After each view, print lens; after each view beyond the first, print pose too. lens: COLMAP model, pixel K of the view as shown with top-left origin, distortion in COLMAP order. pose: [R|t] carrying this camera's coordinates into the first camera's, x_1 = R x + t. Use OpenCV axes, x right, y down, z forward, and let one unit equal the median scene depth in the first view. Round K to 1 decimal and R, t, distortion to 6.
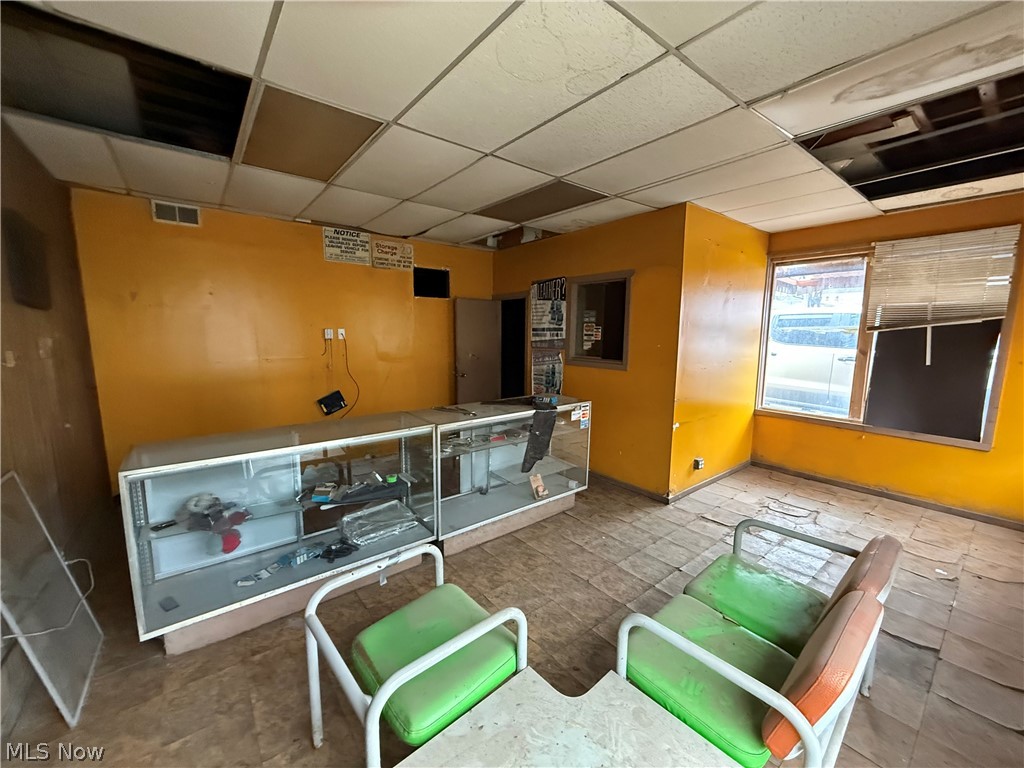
lens RADIAL K [[409.5, 0, 510.8], [0, 409.5, 382.6], [0, 0, 1]] dist [-0.001016, -0.000045]
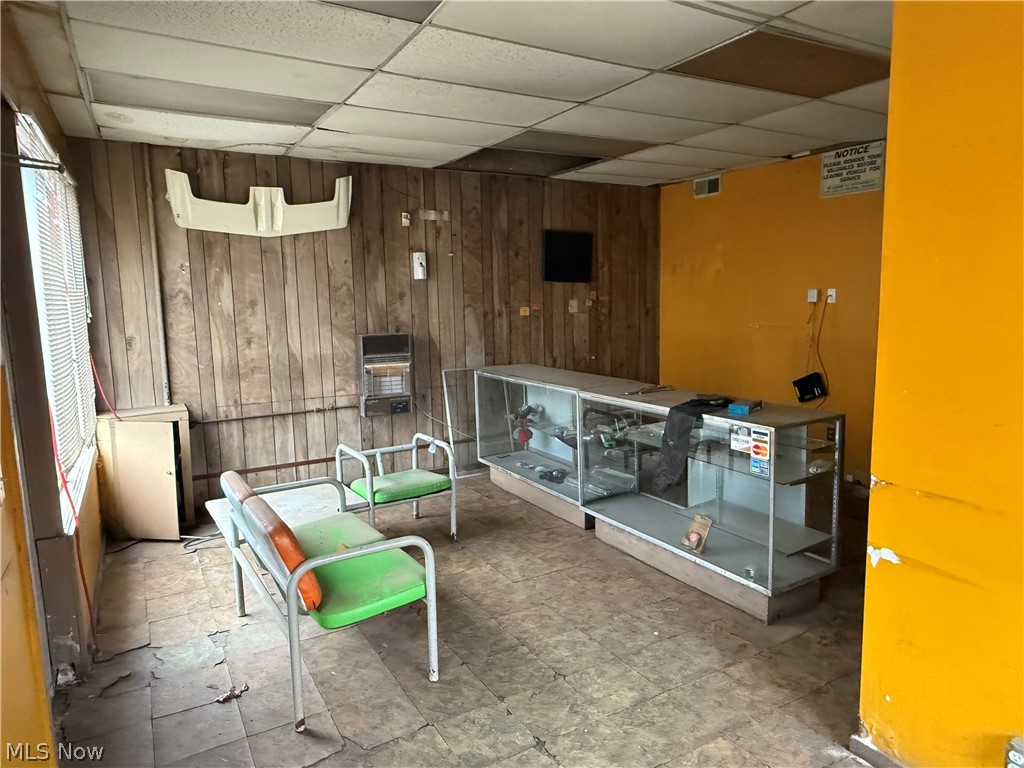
lens RADIAL K [[653.9, 0, 512.5], [0, 653.9, 383.1], [0, 0, 1]] dist [0.000371, 0.000055]
pose [[-0.144688, 0.129196, -0.981007, 1.058198], [-0.107454, 0.983524, 0.145375, -0.095509], [0.983625, 0.126447, -0.128422, 0.789238]]
